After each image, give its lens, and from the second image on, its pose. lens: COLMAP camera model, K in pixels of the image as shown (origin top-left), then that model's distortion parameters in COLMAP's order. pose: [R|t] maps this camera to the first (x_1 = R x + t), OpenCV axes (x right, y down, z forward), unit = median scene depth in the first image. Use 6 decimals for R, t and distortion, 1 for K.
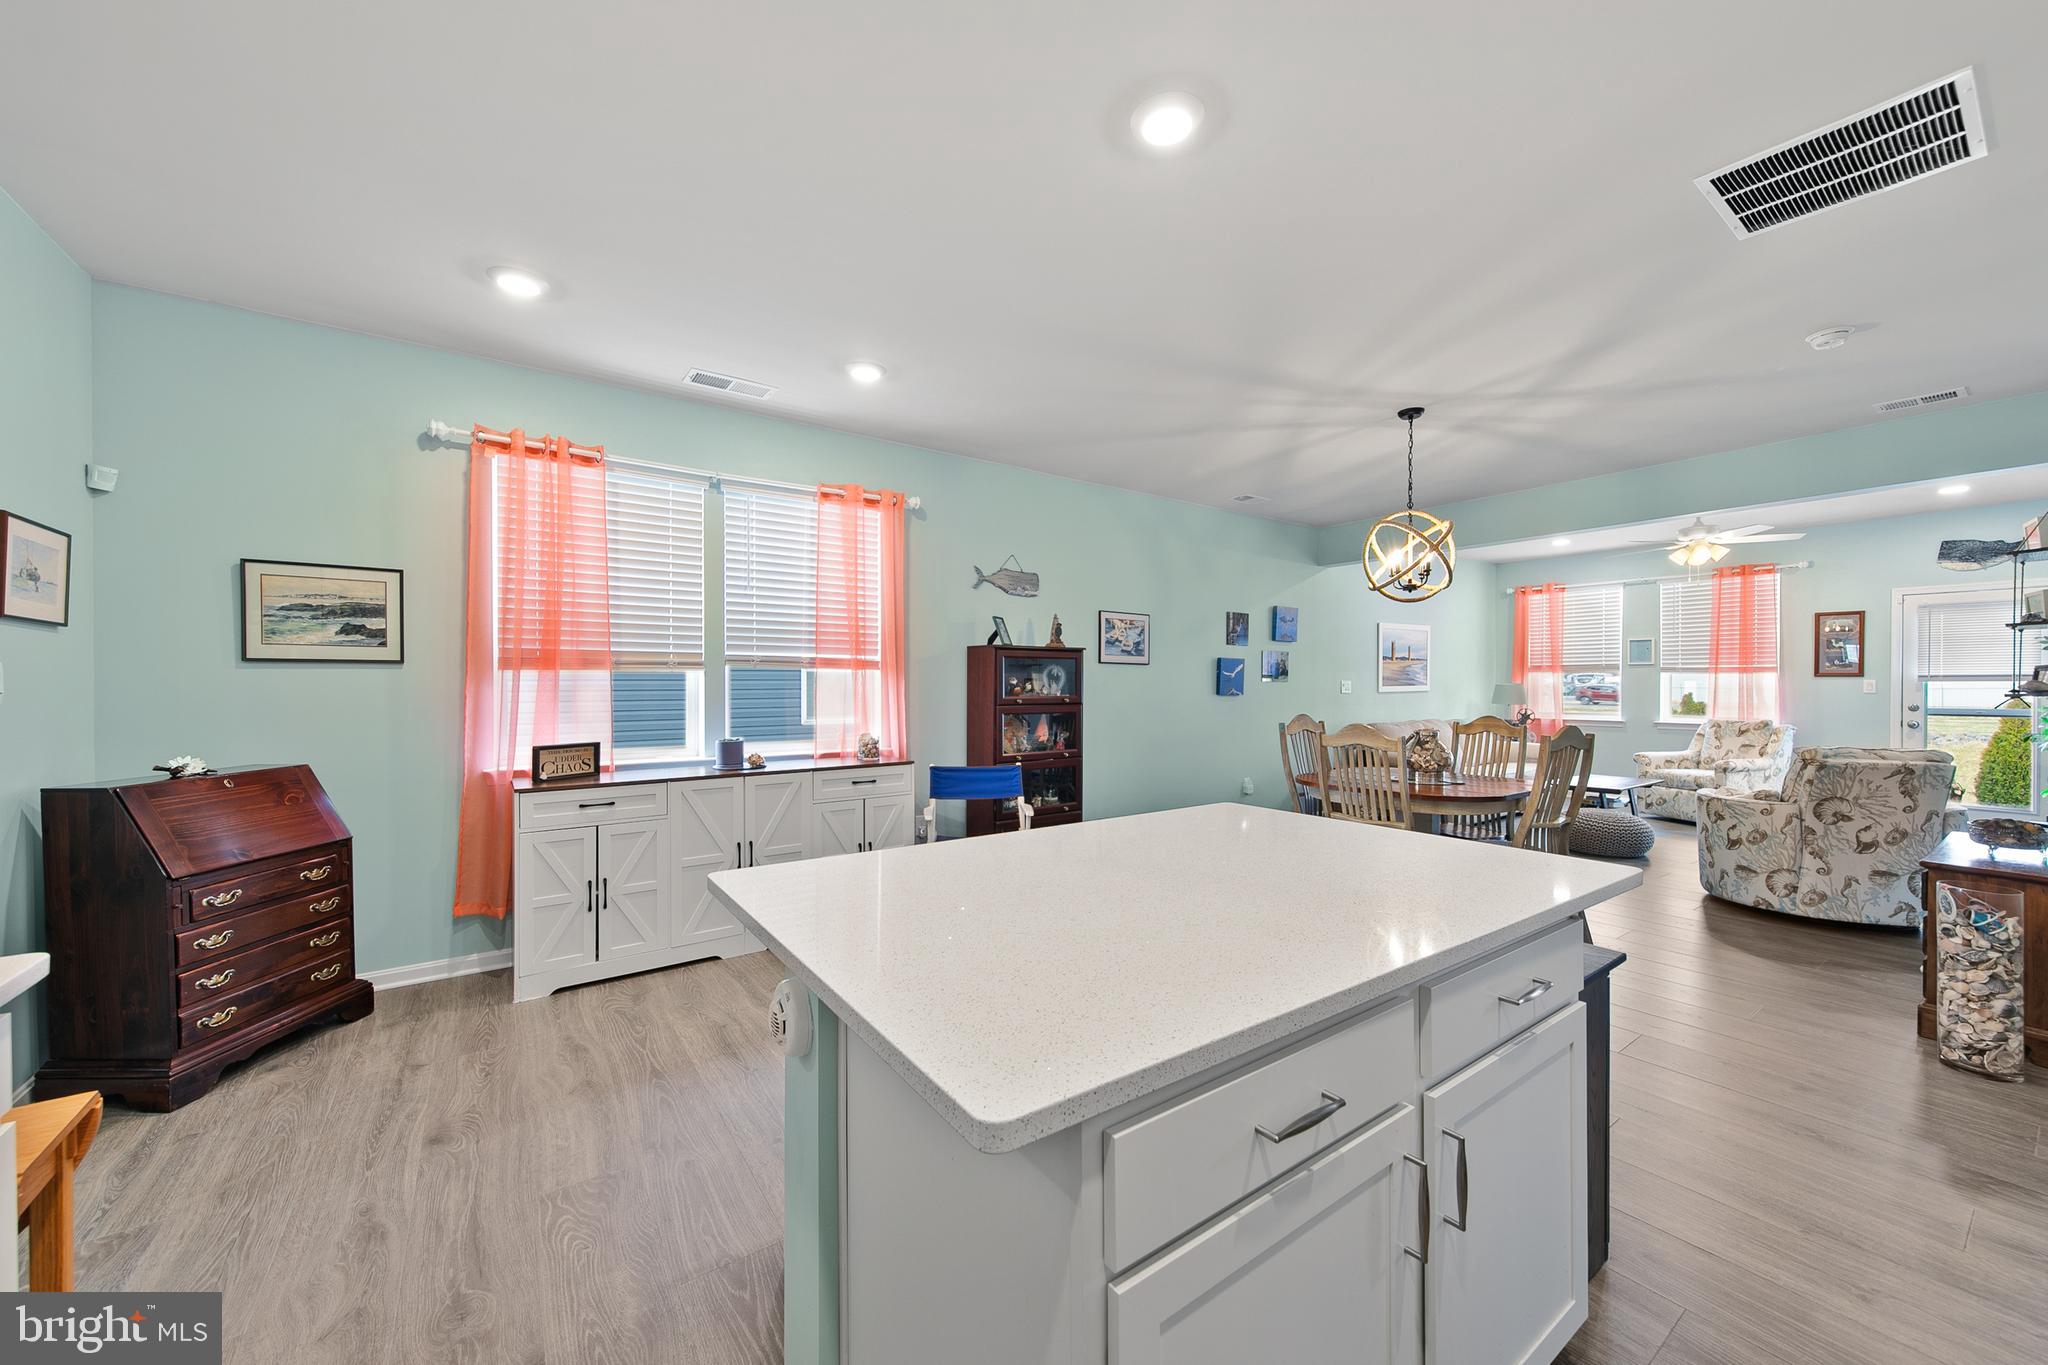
lens RADIAL K [[748.4, 0, 1020.3], [0, 748.4, 689.5], [0, 0, 1]] dist [0.000254, 0.000186]
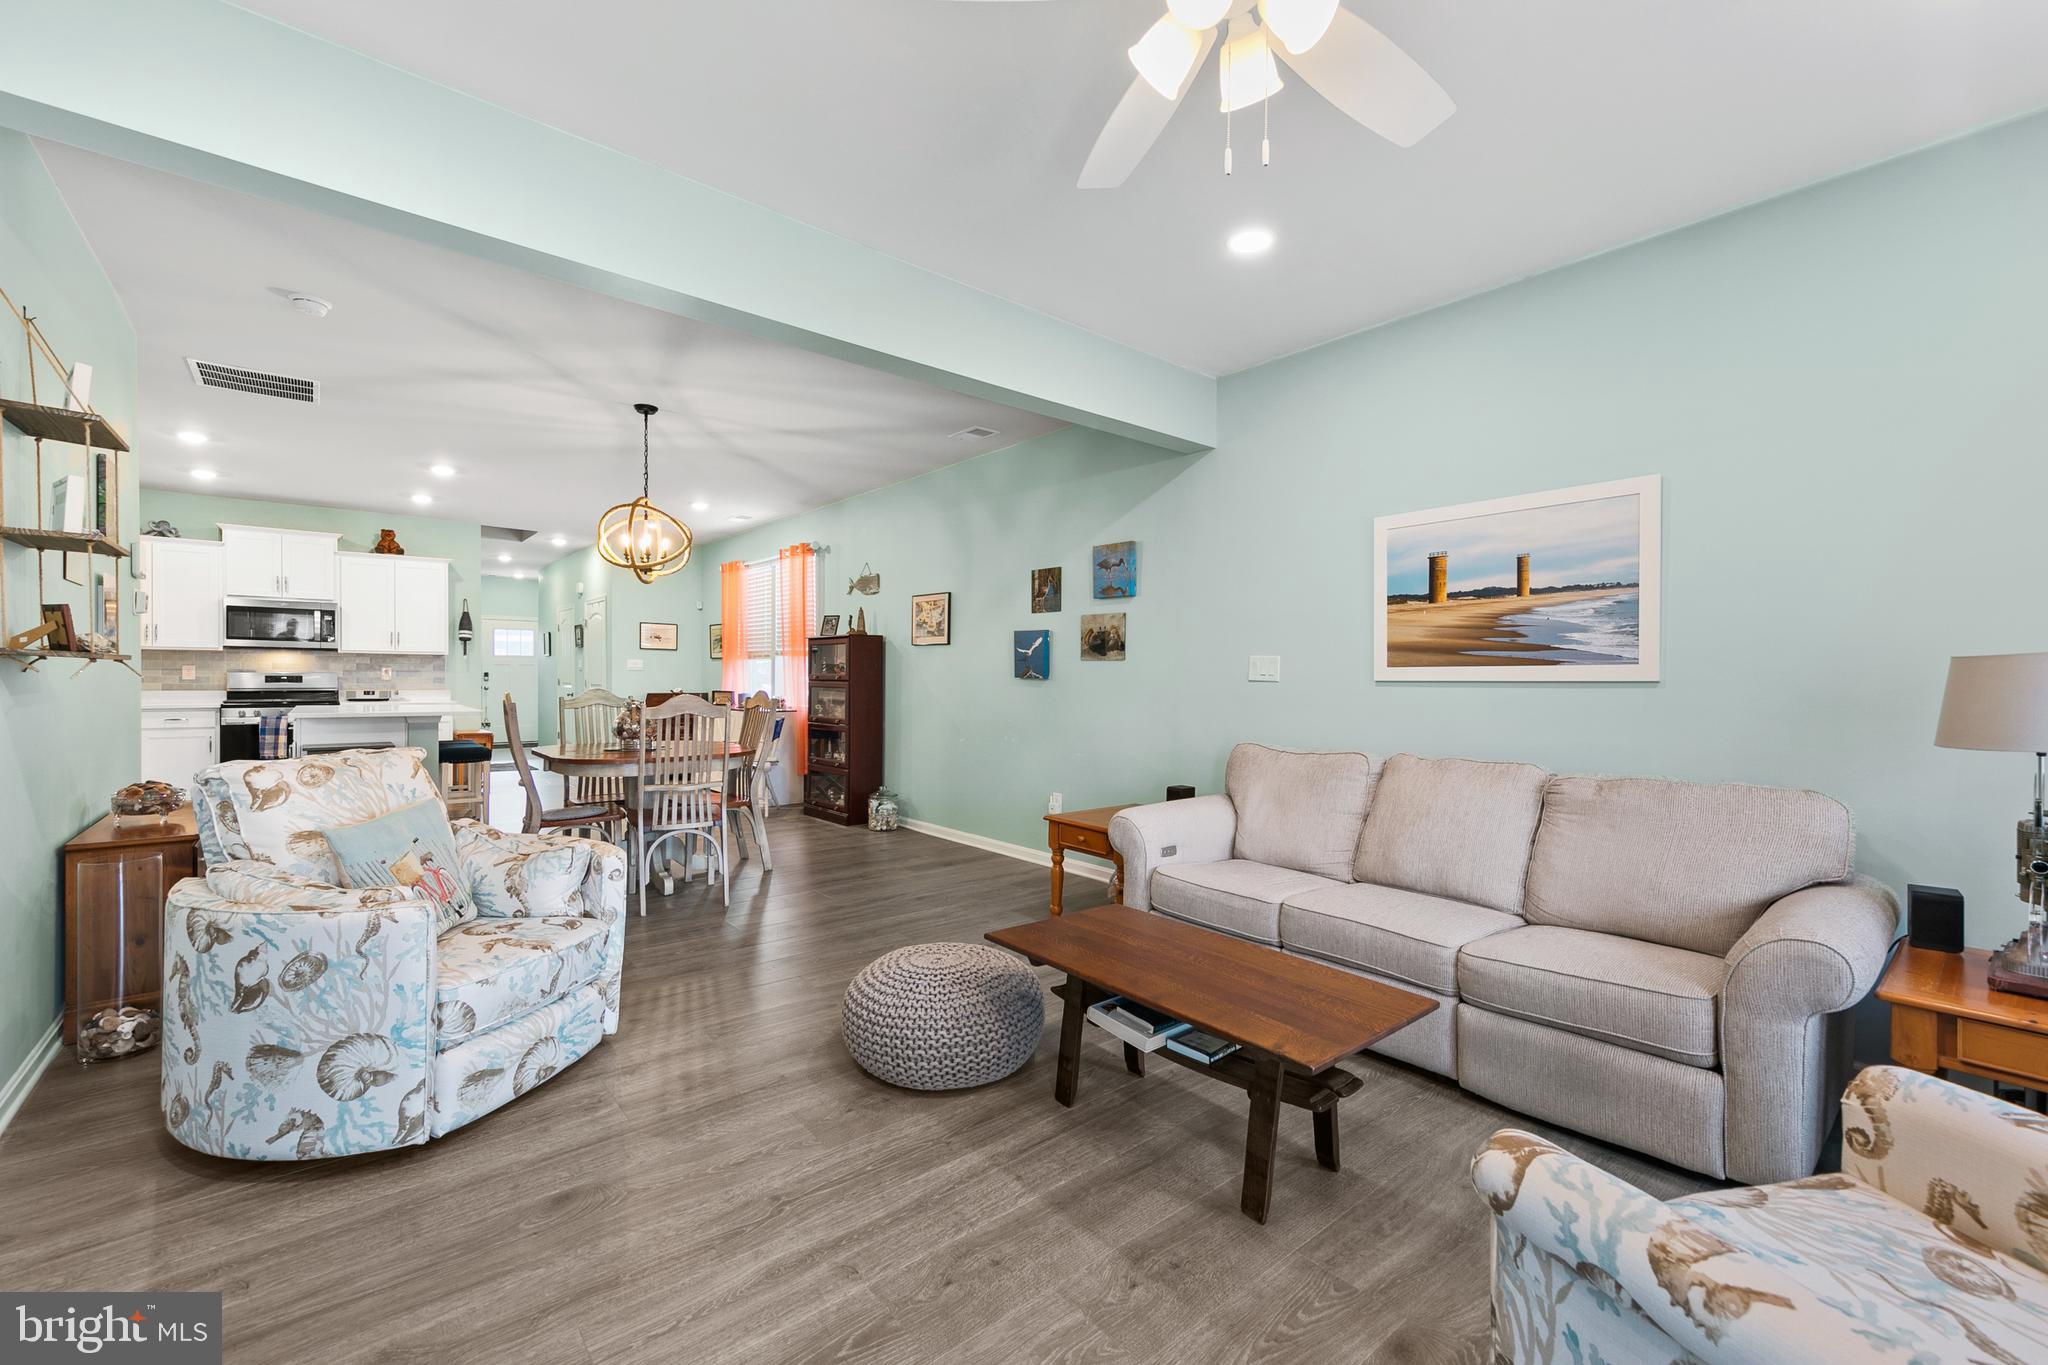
lens RADIAL K [[836.1, 0, 1024.0], [0, 836.1, 682.5], [0, 0, 1]] dist [0.004422, 0.000202]
pose [[0.087717, 0.008528, -0.996109, 1.055701], [-0.018230, 0.999810, 0.006954, 0.005202], [0.995979, 0.017549, 0.087856, 0.854922]]
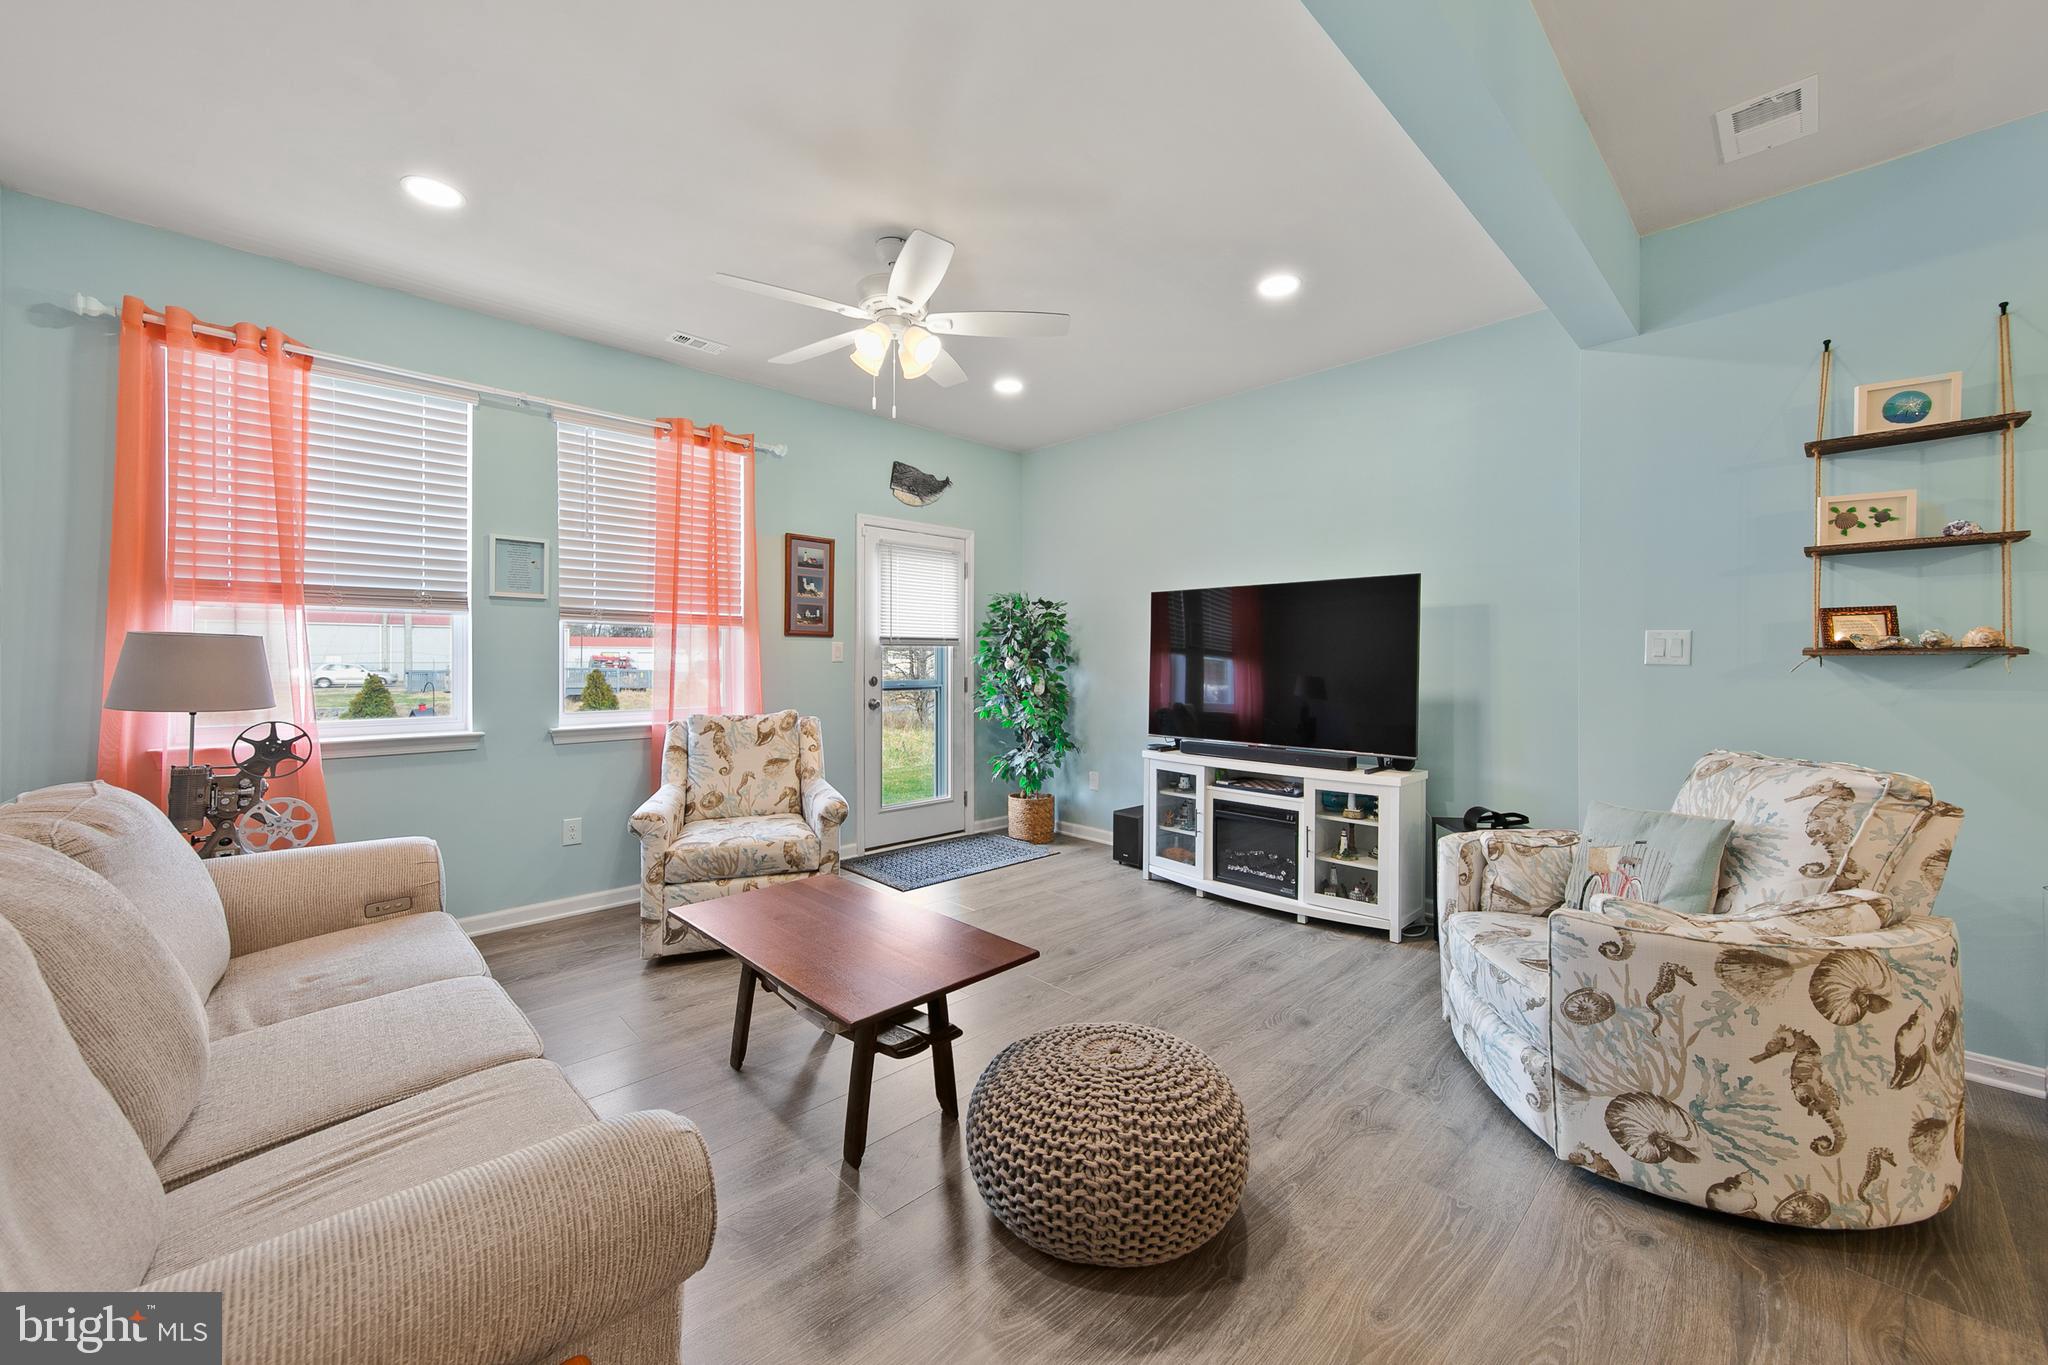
lens RADIAL K [[759.8, 0, 1028.1], [0, 759.8, 665.1], [0, 0, 1]] dist [-0.000421, 0.000361]
pose [[-0.158211, -0.004435, 0.987395, 0.416434], [0.007045, 0.999959, 0.005621, 0.005134], [-0.987380, 0.007846, -0.158174, 0.919872]]
